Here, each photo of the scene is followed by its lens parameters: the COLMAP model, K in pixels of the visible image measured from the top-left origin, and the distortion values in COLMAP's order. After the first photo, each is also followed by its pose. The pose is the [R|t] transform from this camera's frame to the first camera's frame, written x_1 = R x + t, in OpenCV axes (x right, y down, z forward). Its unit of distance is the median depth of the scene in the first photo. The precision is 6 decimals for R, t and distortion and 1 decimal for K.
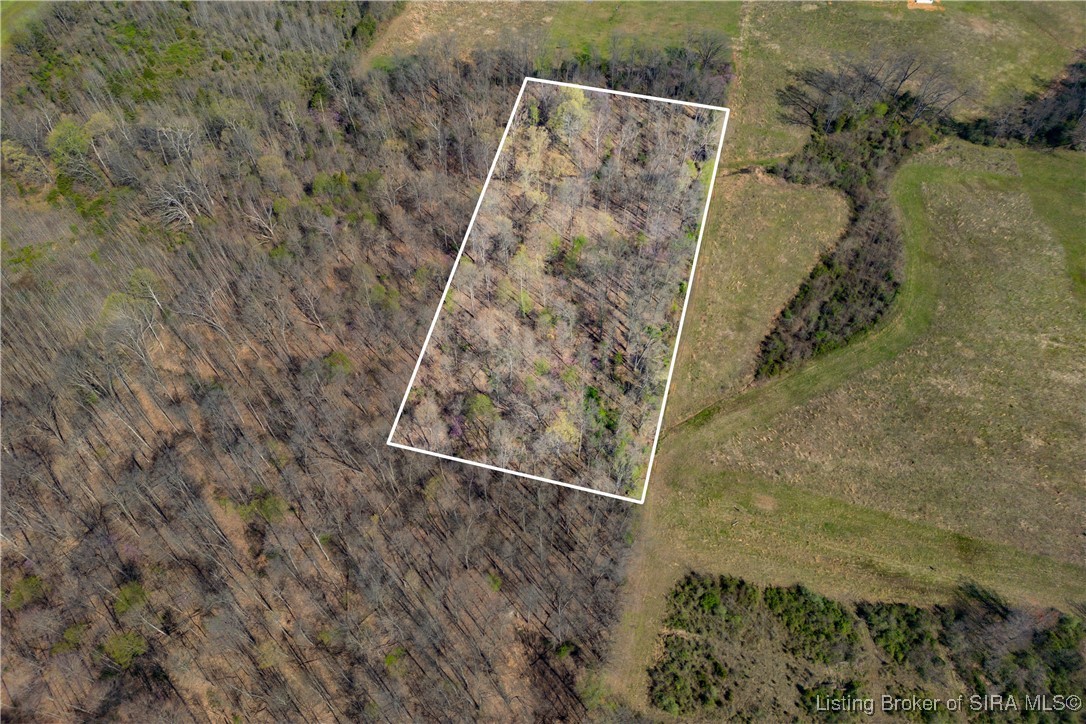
lens RADIAL K [[732.8, 0, 540.5], [0, 732.8, 334.8], [0, 0, 1]] dist [0.056366, -0.051606]
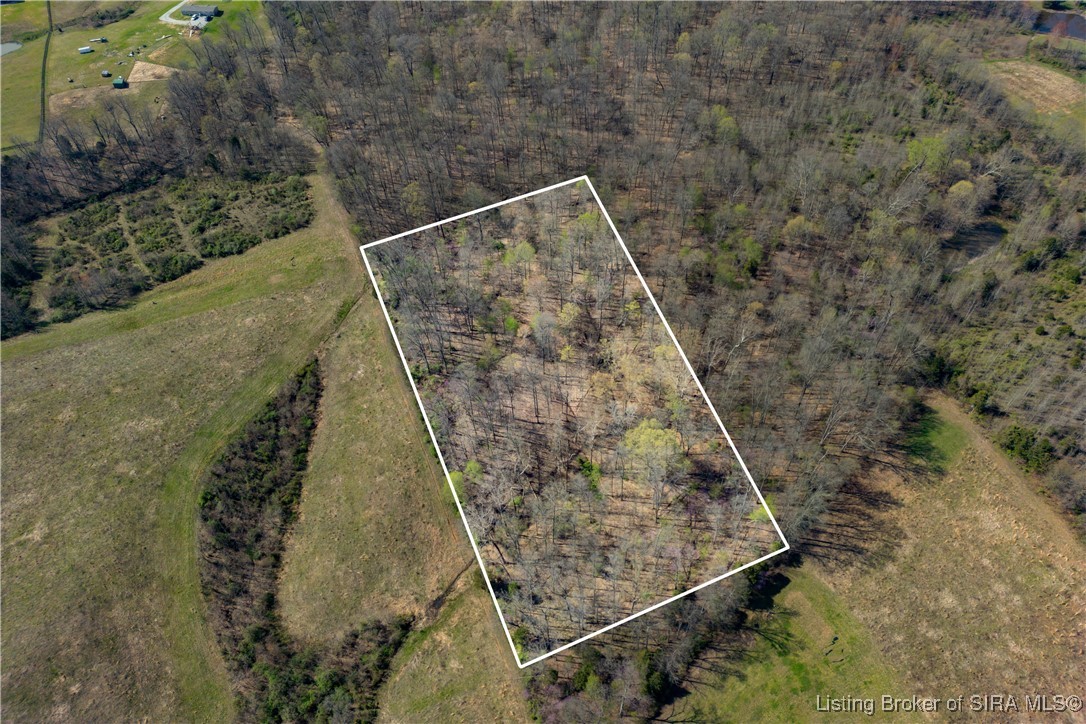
lens RADIAL K [[732.8, 0, 540.5], [0, 732.8, 334.8], [0, 0, 1]] dist [0.056366, -0.051606]
pose [[-0.786206, 0.464470, -0.407613, 0.521060], [-0.490208, -0.067135, 0.869016, -1.212525], [0.376267, 0.883041, 0.280468, 0.878857]]
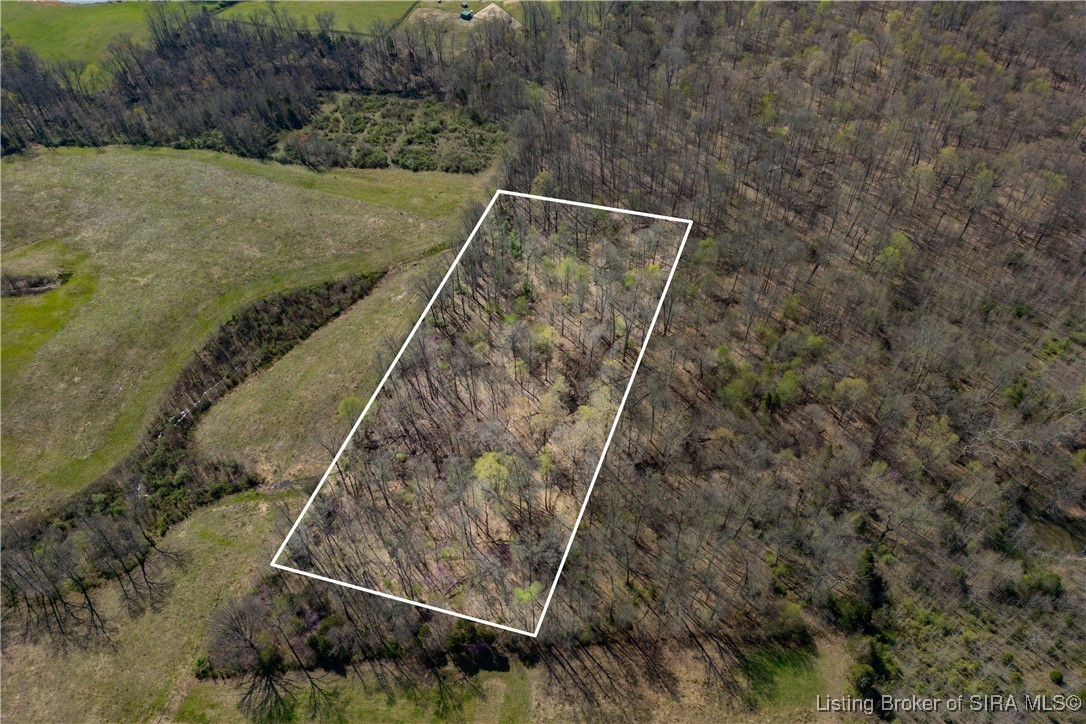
lens RADIAL K [[728.3, 0, 543.0], [0, 728.3, 362.0], [0, 0, 1]] dist [0.049037, -0.051150]
pose [[-0.998678, -0.031250, 0.040823, -0.042444], [0.046429, -0.207231, 0.977190, -1.357724], [-0.022077, 0.977793, 0.208408, 0.991995]]
